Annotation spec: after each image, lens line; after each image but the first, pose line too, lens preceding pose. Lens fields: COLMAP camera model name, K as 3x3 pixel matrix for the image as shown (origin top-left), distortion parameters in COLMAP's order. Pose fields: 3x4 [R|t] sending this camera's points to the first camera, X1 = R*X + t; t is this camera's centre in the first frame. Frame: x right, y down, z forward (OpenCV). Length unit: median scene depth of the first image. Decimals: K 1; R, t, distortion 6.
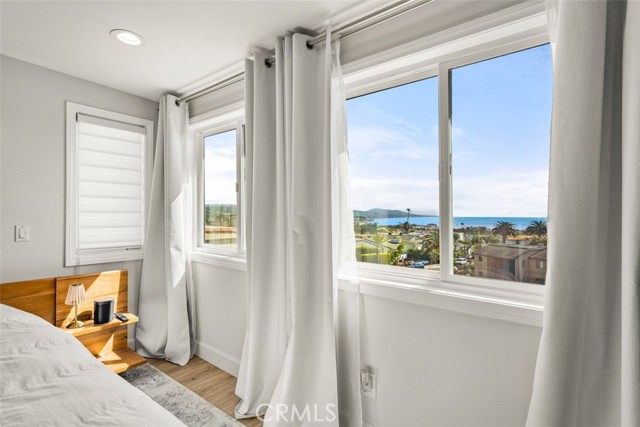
lens RADIAL K [[322.2, 0, 318.8], [0, 322.2, 212.7], [0, 0, 1]] dist [-0.003170, -0.000552]
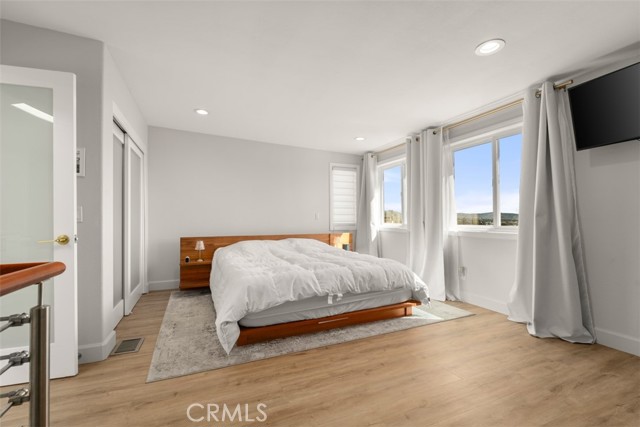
lens RADIAL K [[282.1, 0, 315.8], [0, 282.1, 220.5], [0, 0, 1]] dist [0.001386, 0.000206]
pose [[0.875929, -0.007508, -0.482381, 0.153546], [0.009690, 0.999951, 0.002033, 0.090631], [0.482342, -0.006455, 0.875959, -0.953623]]
